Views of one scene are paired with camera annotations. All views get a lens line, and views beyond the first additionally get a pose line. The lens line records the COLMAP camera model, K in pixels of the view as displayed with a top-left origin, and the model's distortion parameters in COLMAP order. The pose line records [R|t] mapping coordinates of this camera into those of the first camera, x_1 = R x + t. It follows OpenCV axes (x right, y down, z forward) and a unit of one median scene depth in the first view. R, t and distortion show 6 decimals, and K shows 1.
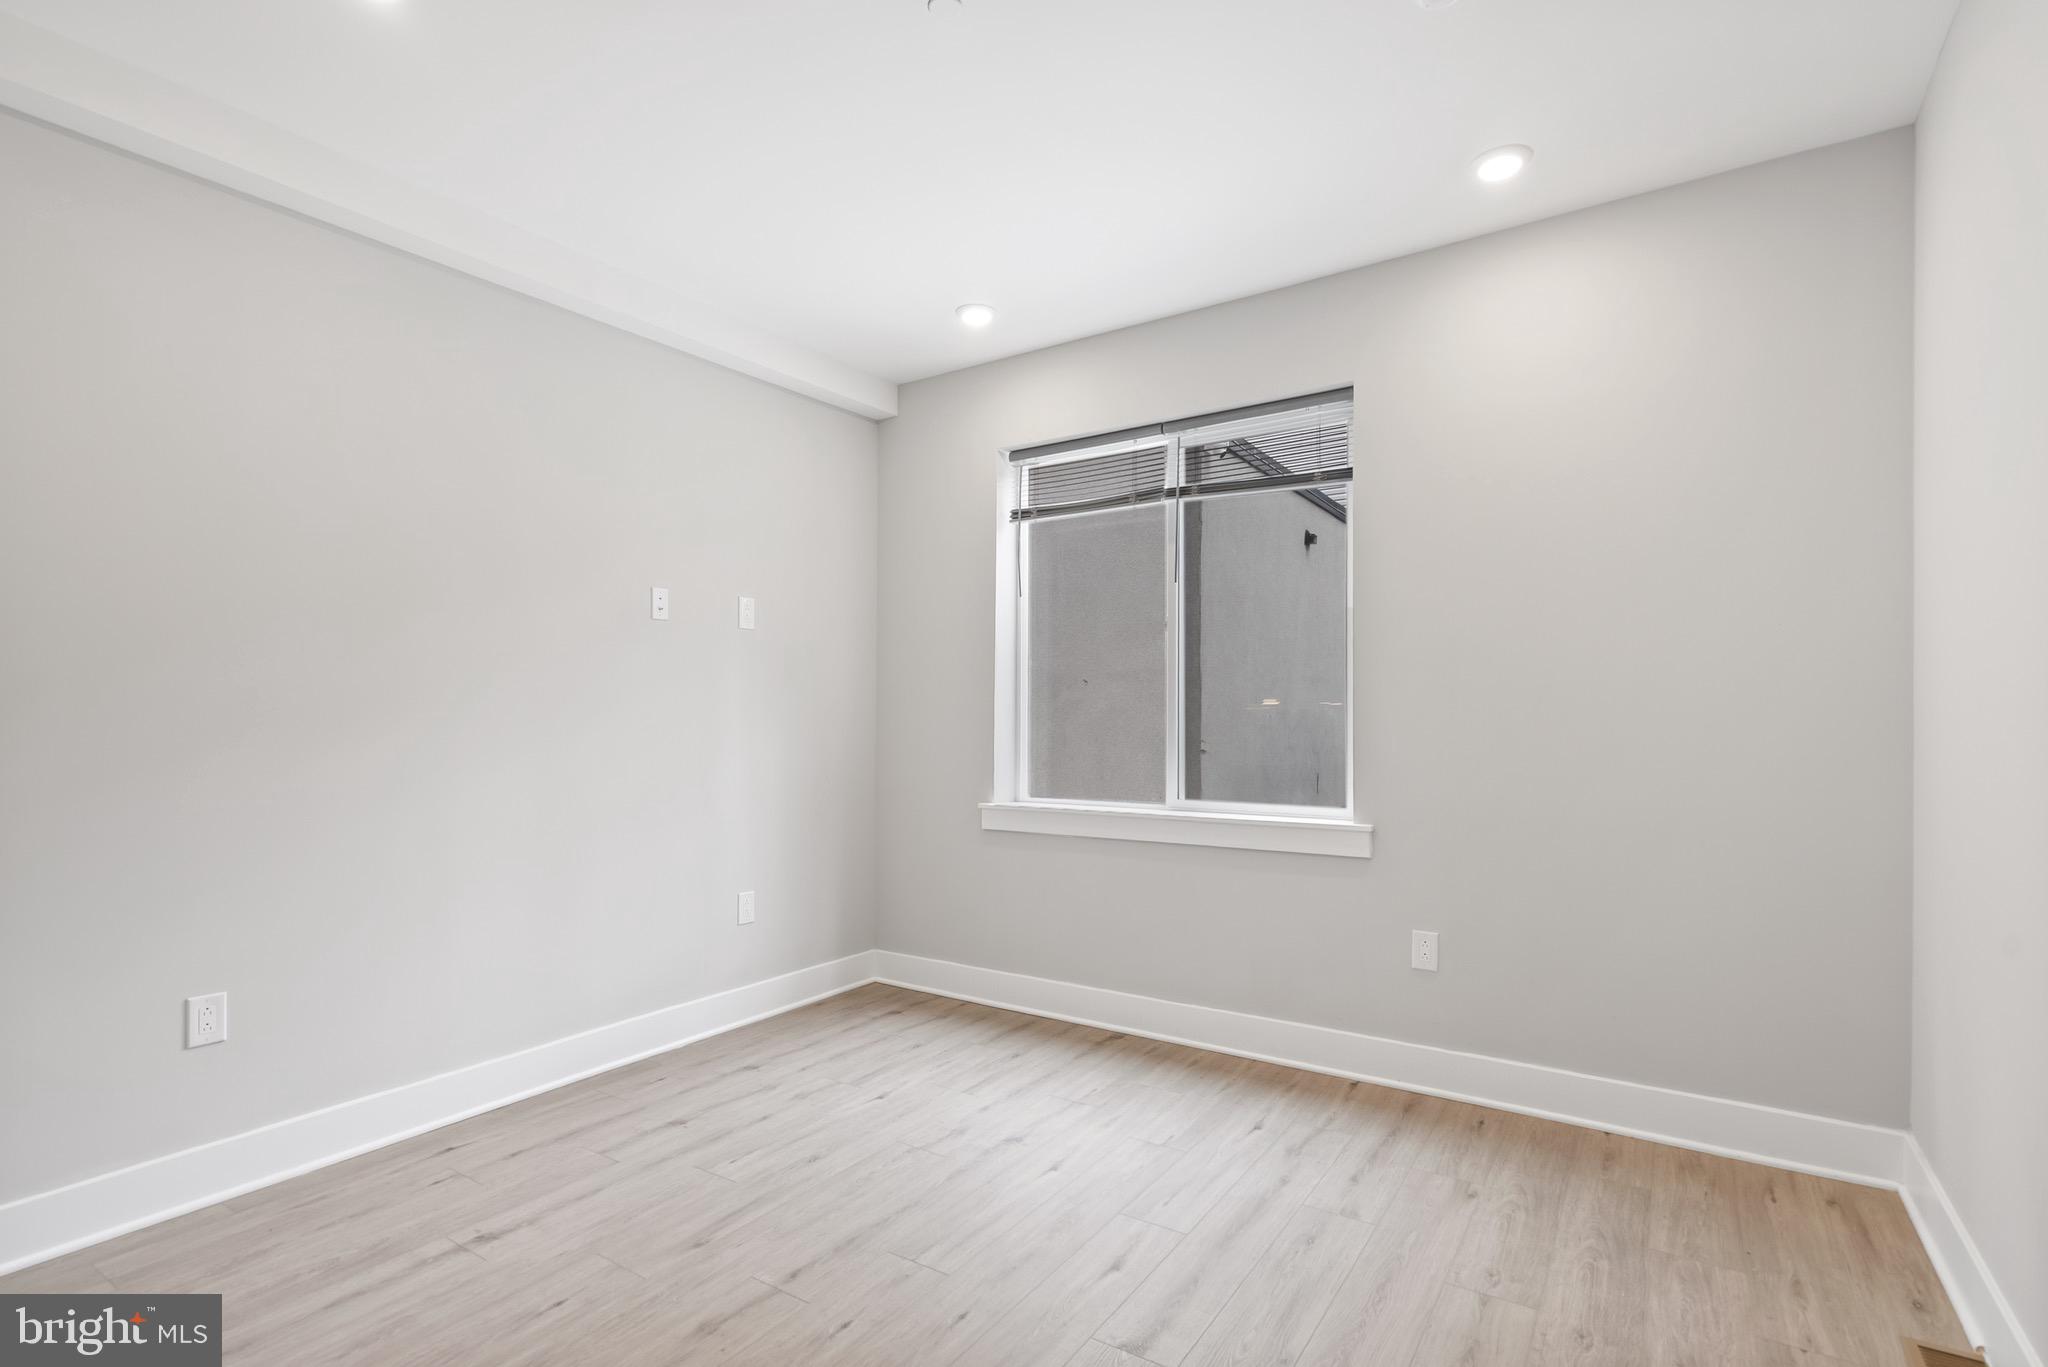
lens RADIAL K [[976.2, 0, 1020.3], [0, 976.2, 723.2], [0, 0, 1]] dist [0.002893, 0.000044]
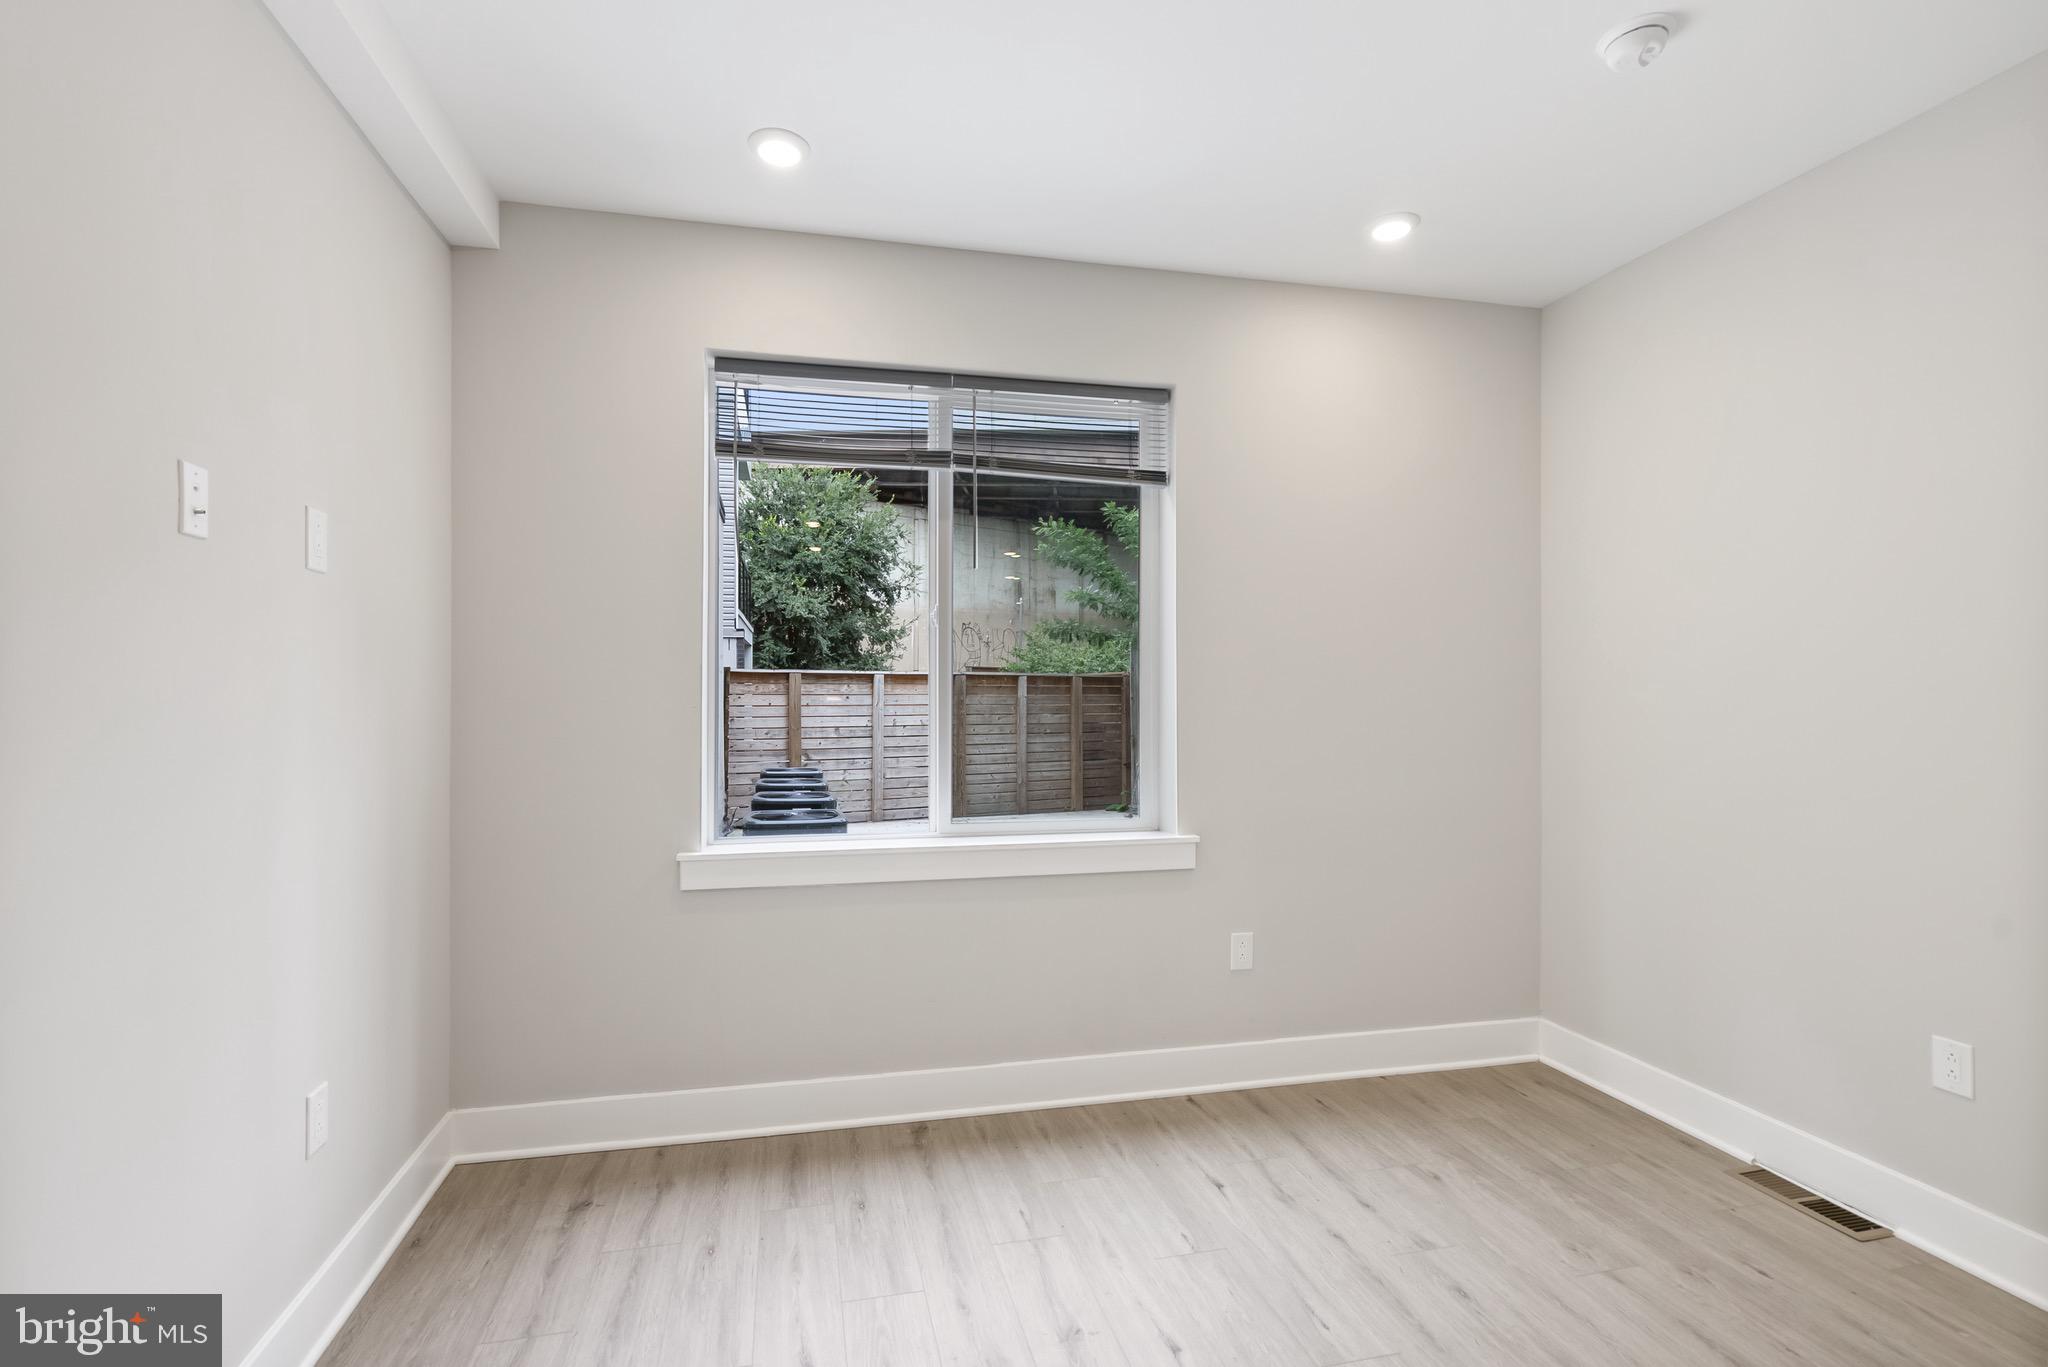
lens RADIAL K [[929.9, 0, 1017.4], [0, 929.9, 700.6], [0, 0, 1]] dist [-0.004227, 0.000388]
pose [[0.686473, -0.002748, 0.727150, -0.455258], [0.001930, 0.999996, 0.001958, -0.035145], [-0.727152, 0.000059, 0.686476, 0.480908]]
